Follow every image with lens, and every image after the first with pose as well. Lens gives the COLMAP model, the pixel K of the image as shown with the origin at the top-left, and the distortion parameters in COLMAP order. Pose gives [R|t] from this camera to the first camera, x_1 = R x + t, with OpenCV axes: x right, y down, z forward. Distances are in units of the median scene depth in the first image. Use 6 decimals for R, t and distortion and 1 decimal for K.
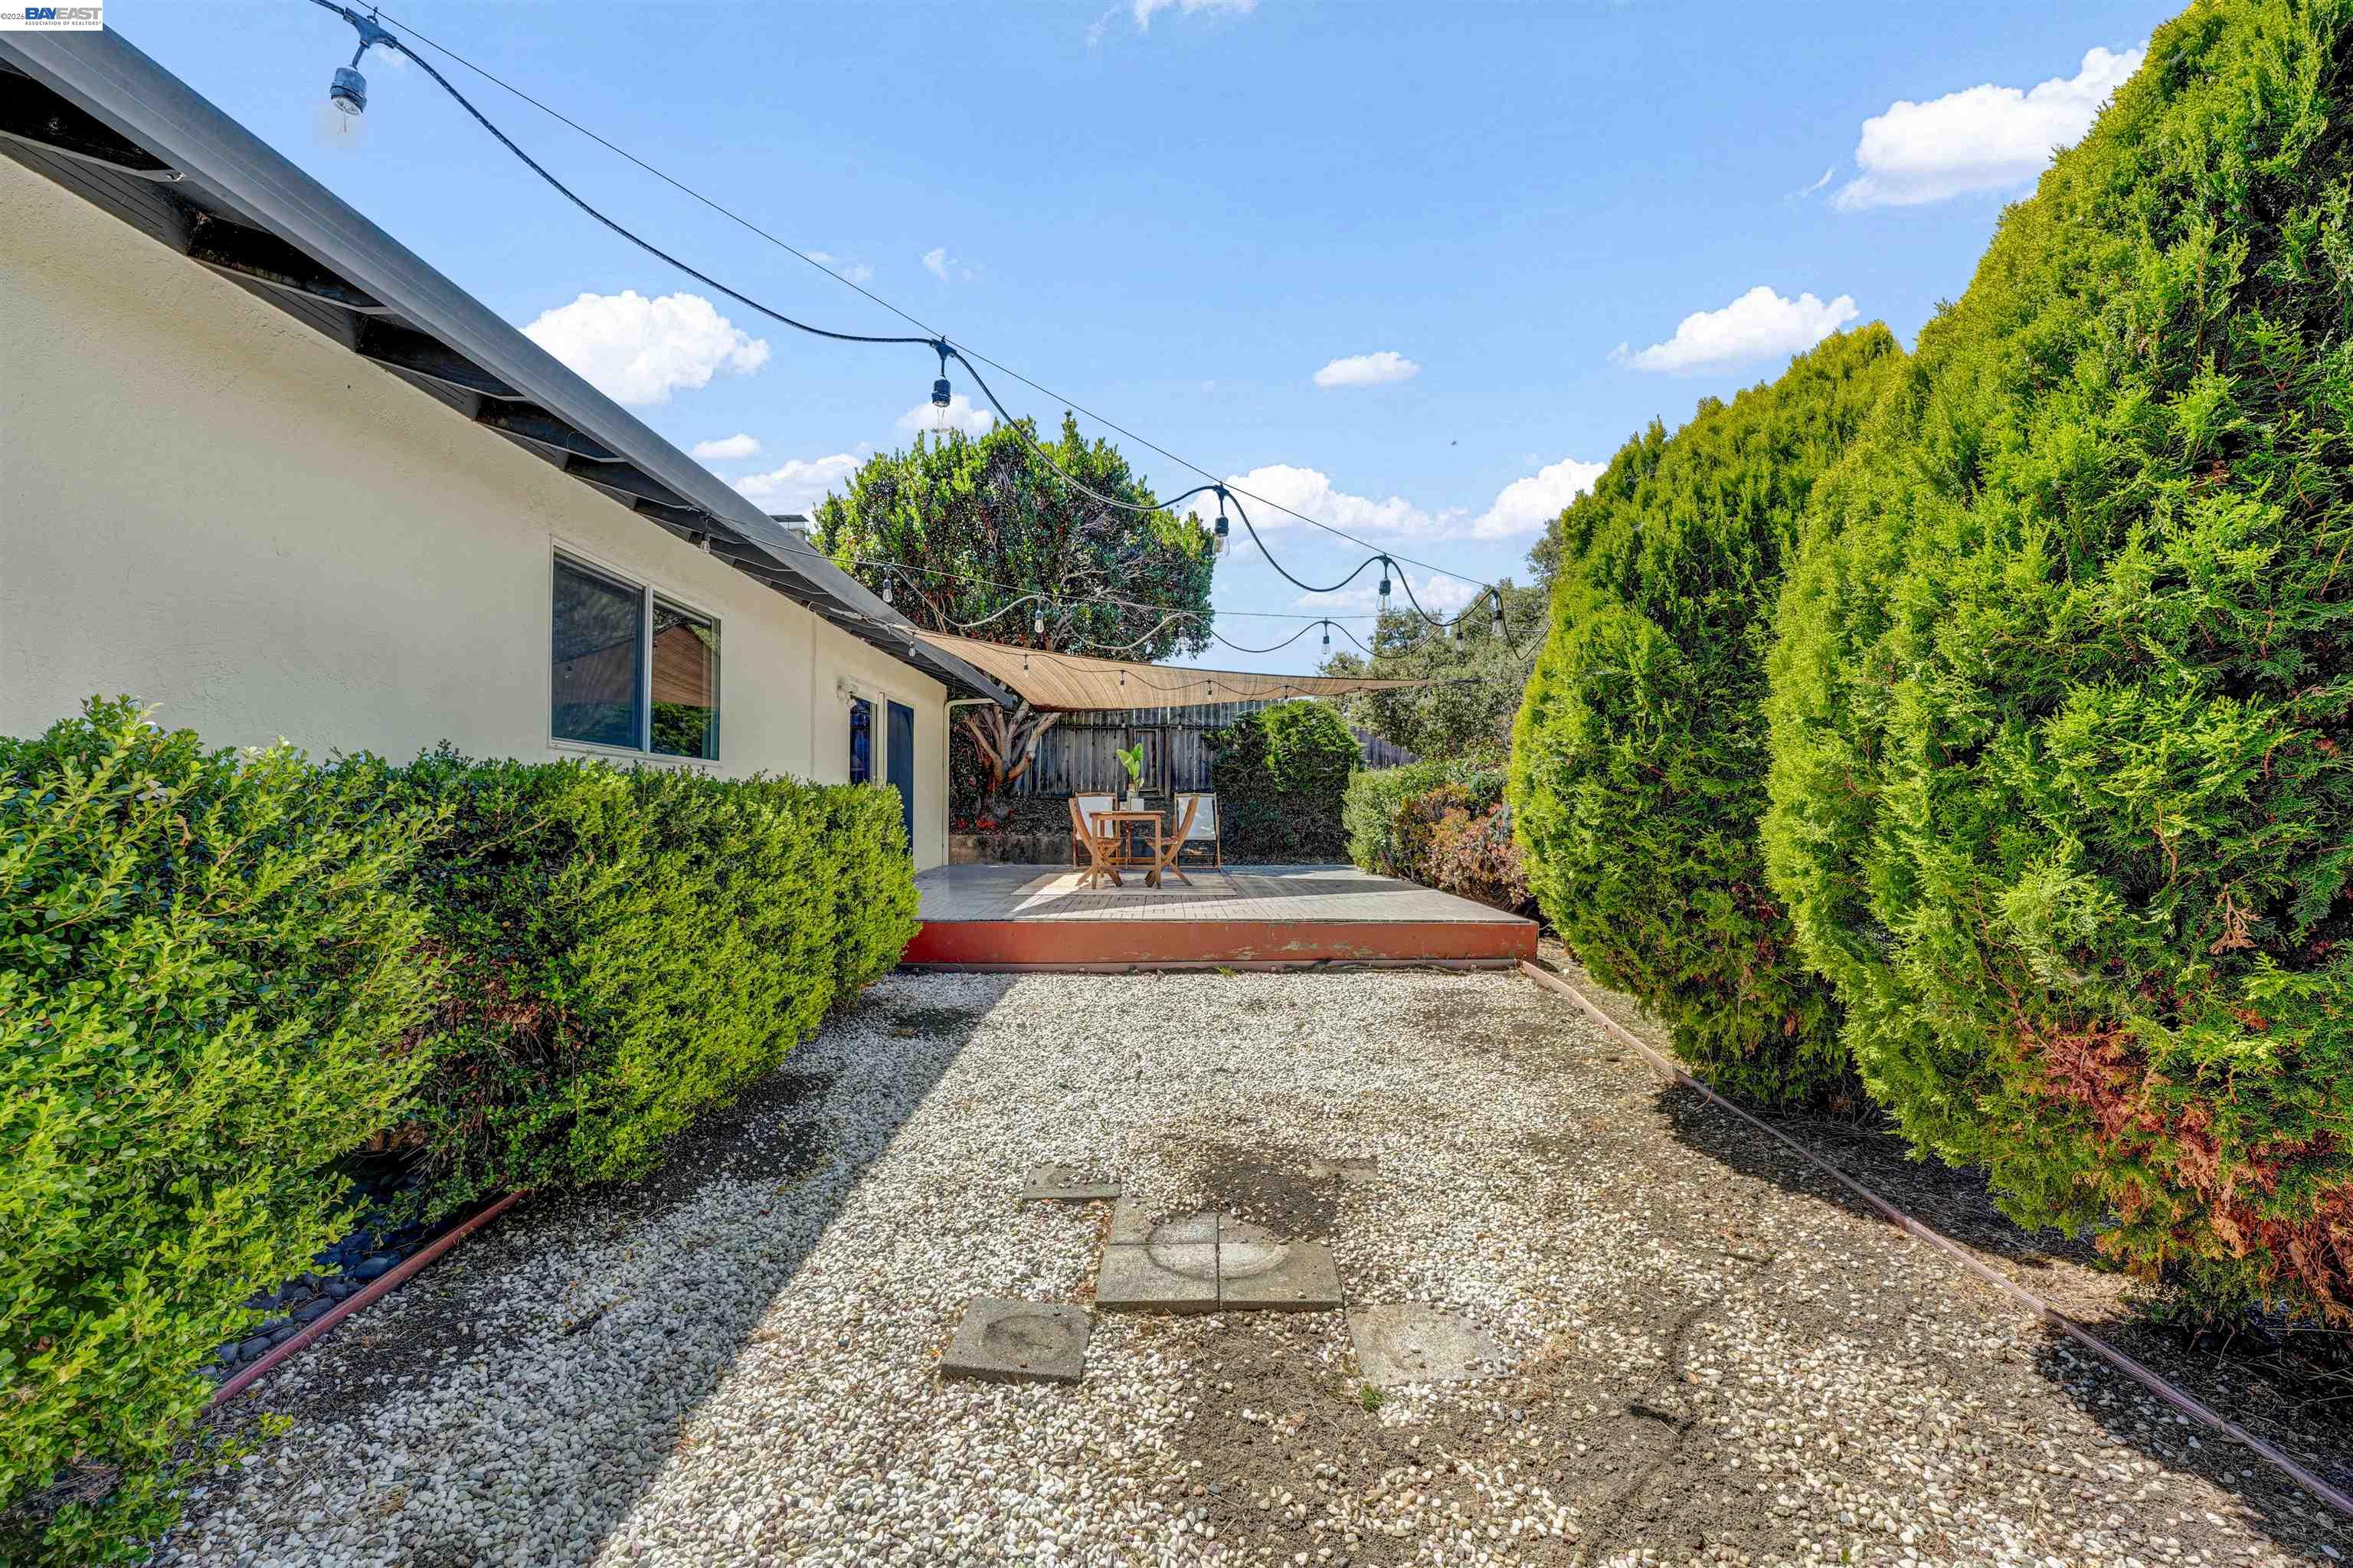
lens RADIAL K [[954.7, 0, 1187.9], [0, 954.7, 793.3], [0, 0, 1]] dist [-0.027630, 0.002275]
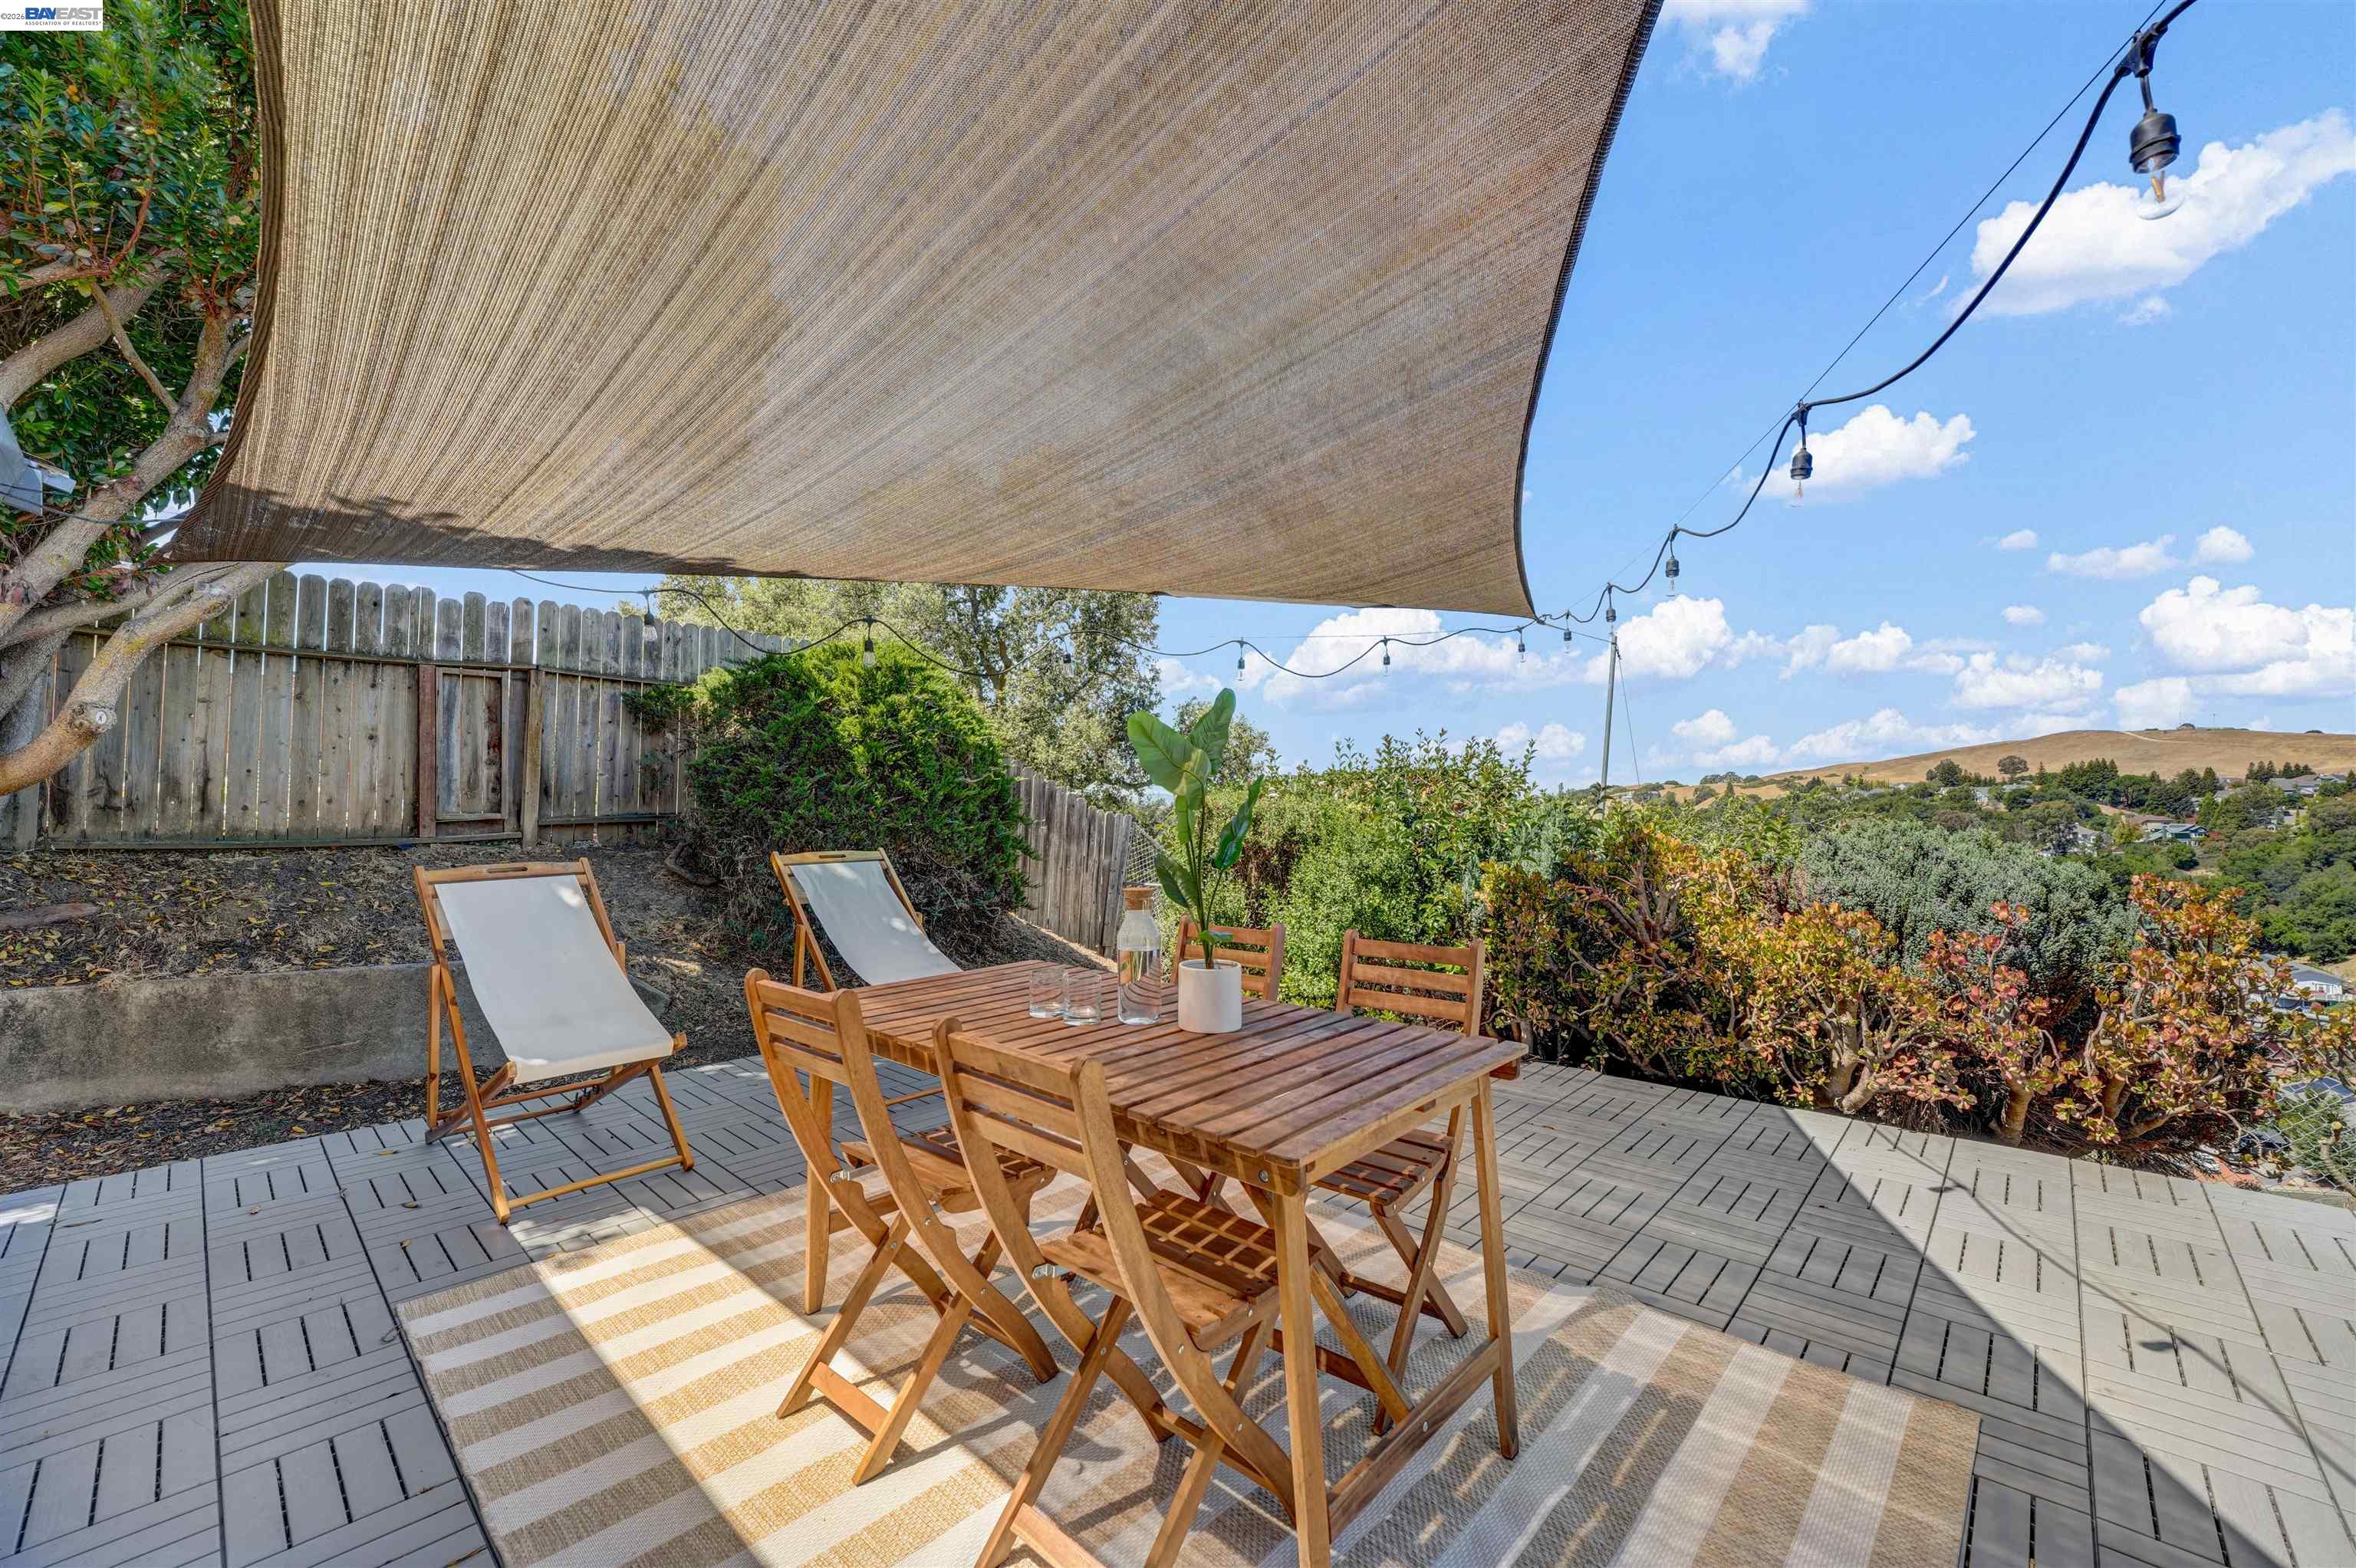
lens RADIAL K [[955.8, 0, 1167.9], [0, 955.8, 780.5], [0, 0, 1]] dist [-0.027630, 0.002275]
pose [[0.706175, 0.014631, 0.707886, -0.118538], [-0.007270, 0.999884, -0.013414, -0.017182], [-0.708000, 0.004326, 0.706199, 0.508312]]
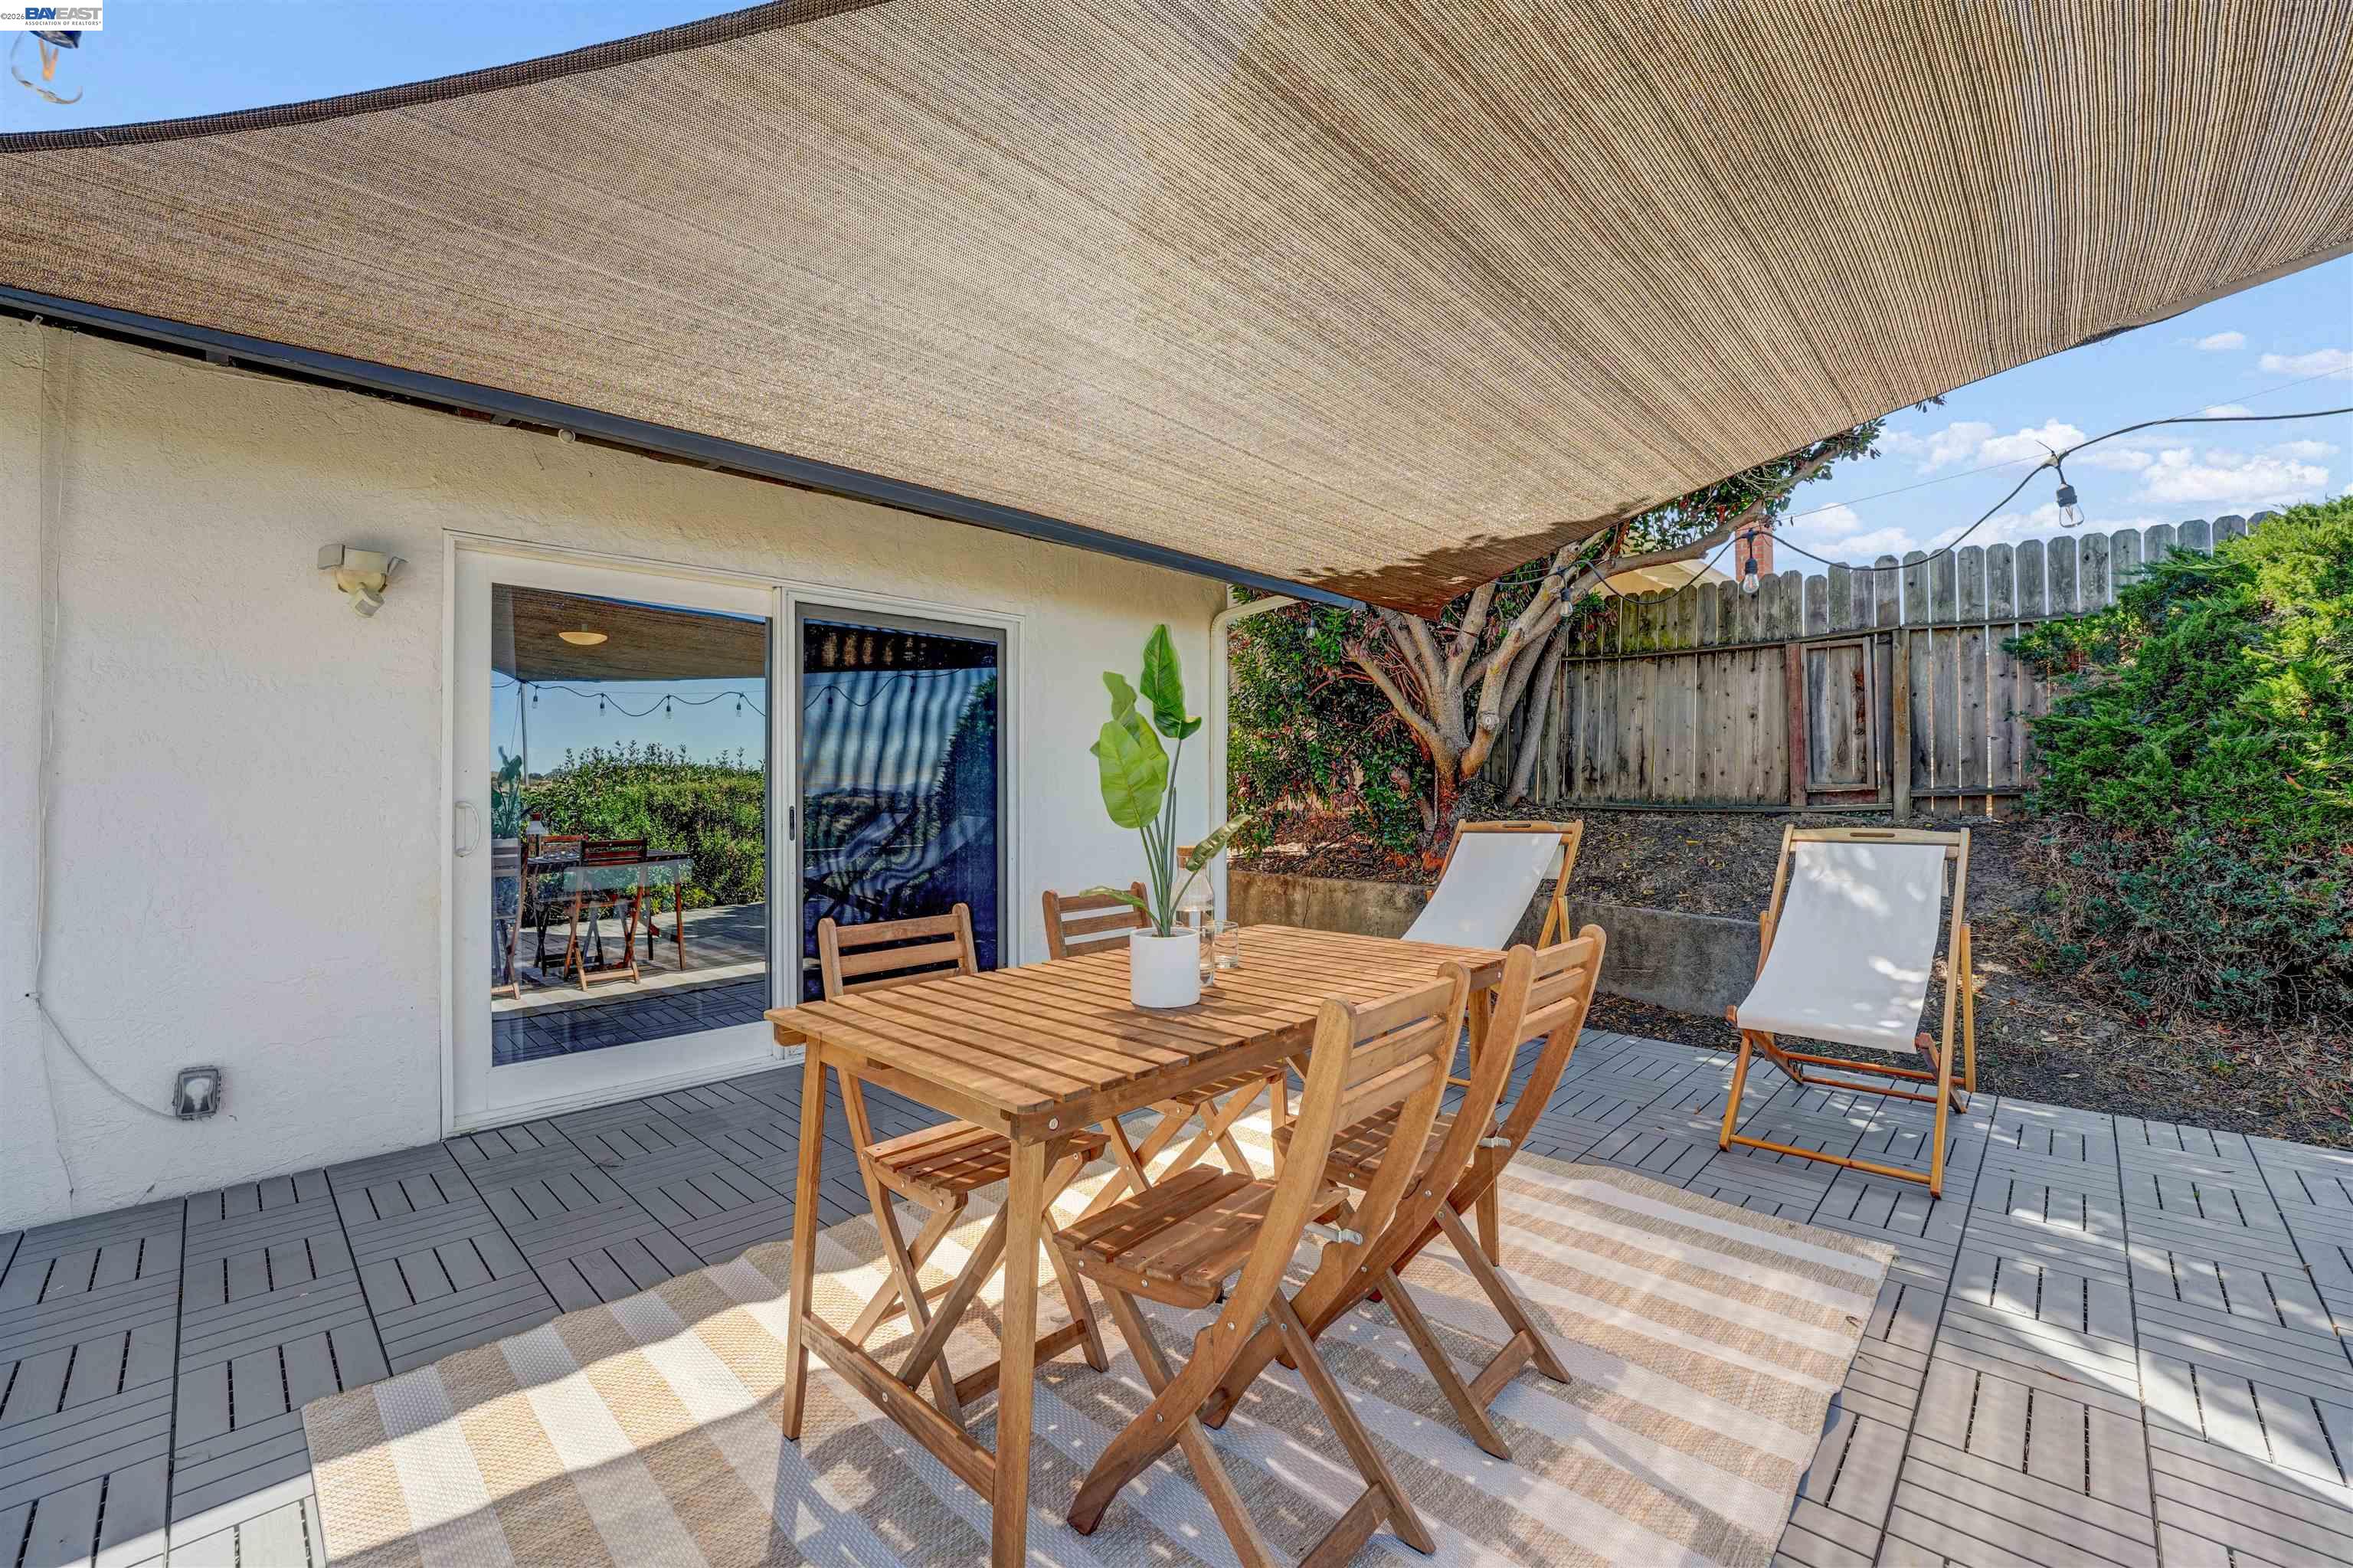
lens RADIAL K [[954.7, 0, 1172.8], [0, 954.7, 782.8], [0, 0, 1]] dist [-0.027630, 0.002275]
pose [[0.699537, -0.006883, -0.714563, 0.045841], [0.014933, 0.999876, 0.004987, -0.013095], [0.714440, -0.014160, 0.699554, 0.516280]]
